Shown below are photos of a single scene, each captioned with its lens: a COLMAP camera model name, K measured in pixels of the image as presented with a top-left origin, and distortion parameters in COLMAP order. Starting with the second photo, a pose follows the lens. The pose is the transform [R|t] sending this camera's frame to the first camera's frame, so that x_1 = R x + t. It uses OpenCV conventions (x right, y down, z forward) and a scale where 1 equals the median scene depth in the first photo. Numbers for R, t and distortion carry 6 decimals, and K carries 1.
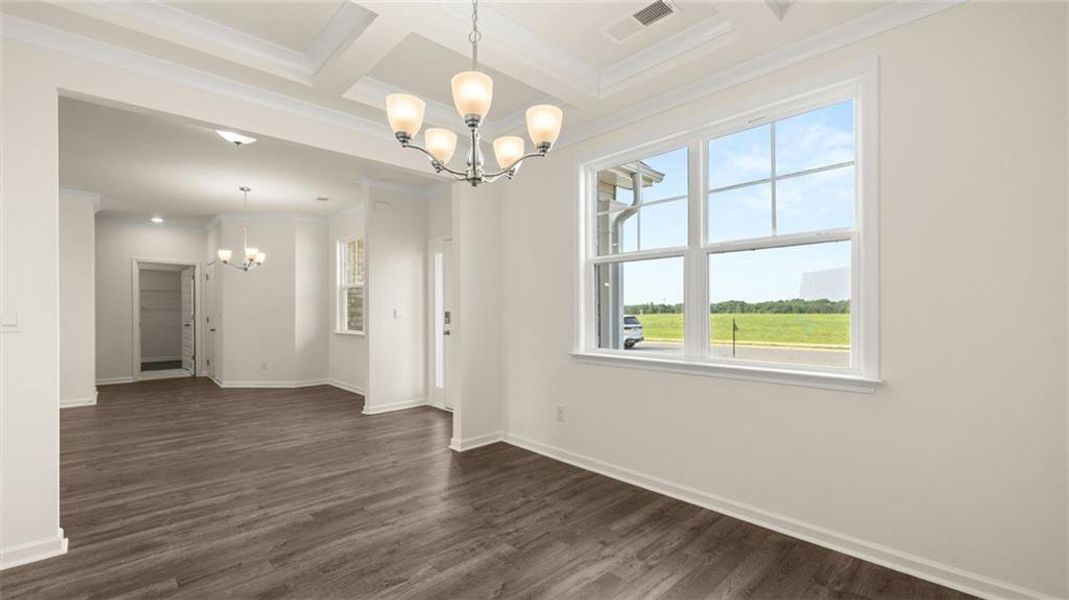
lens RADIAL K [[448.8, 0, 535.6], [0, 448.8, 305.3], [0, 0, 1]] dist [-0.001732, 0.000417]
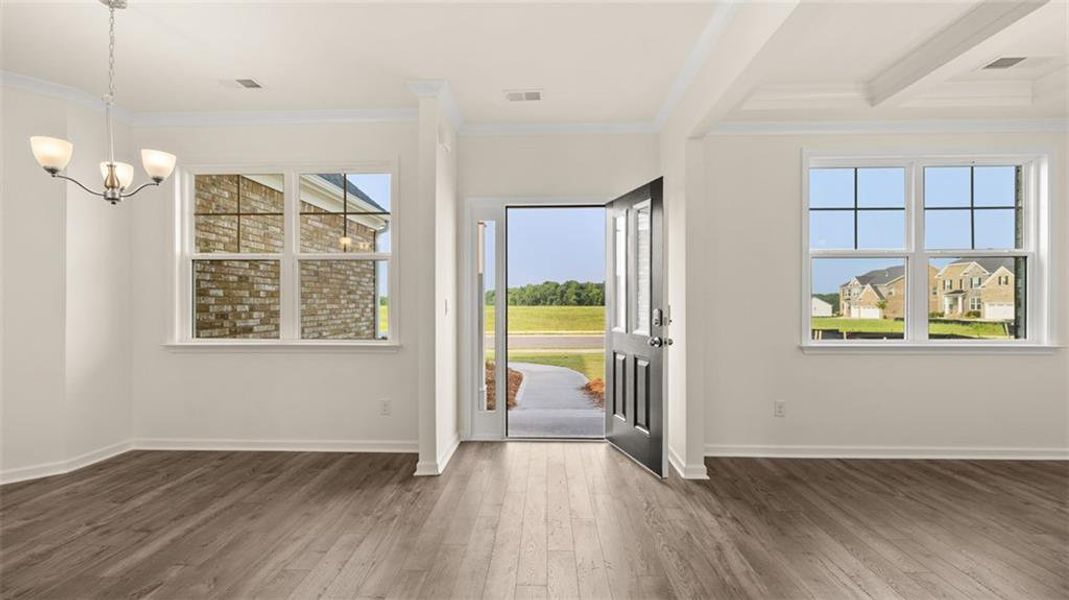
lens RADIAL K [[448.8, 0, 538.0], [0, 448.8, 303.0], [0, 0, 1]] dist [-0.001732, 0.000417]
pose [[0.718154, -0.000912, 0.695883, -1.229545], [-0.006601, 0.999945, 0.008124, 0.007833], [-0.695853, -0.010428, 0.718109, 0.828028]]
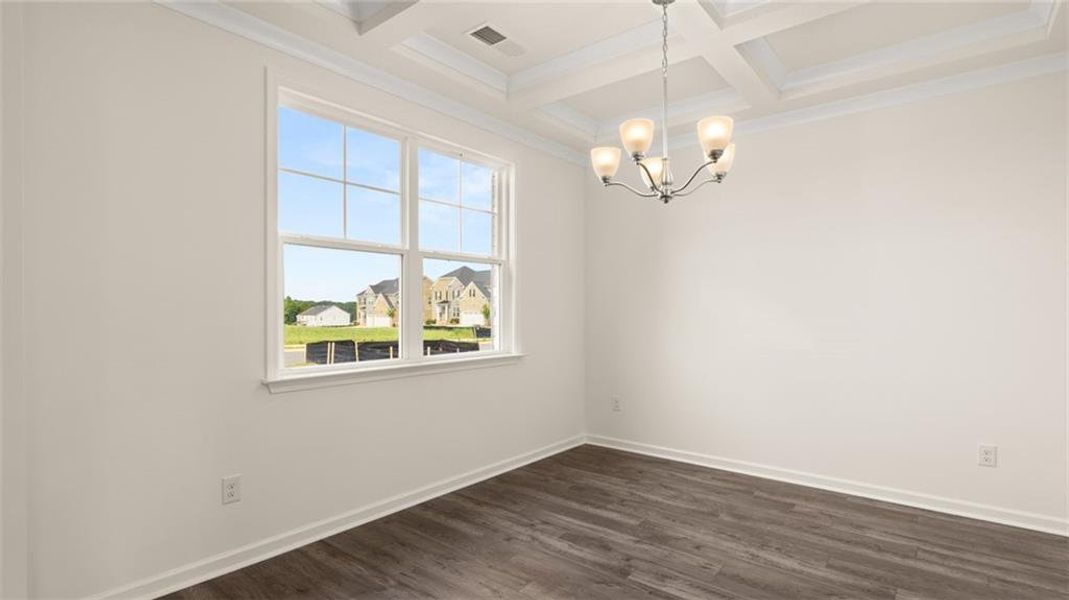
lens RADIAL K [[516.0, 0, 528.5], [0, 516.0, 309.7], [0, 0, 1]] dist [-0.000965, -0.001821]
pose [[-0.111883, 0.002384, 0.993718, -0.804383], [-0.007194, 0.999969, -0.003209, 0.007838], [-0.993695, -0.007508, -0.111863, 0.857333]]
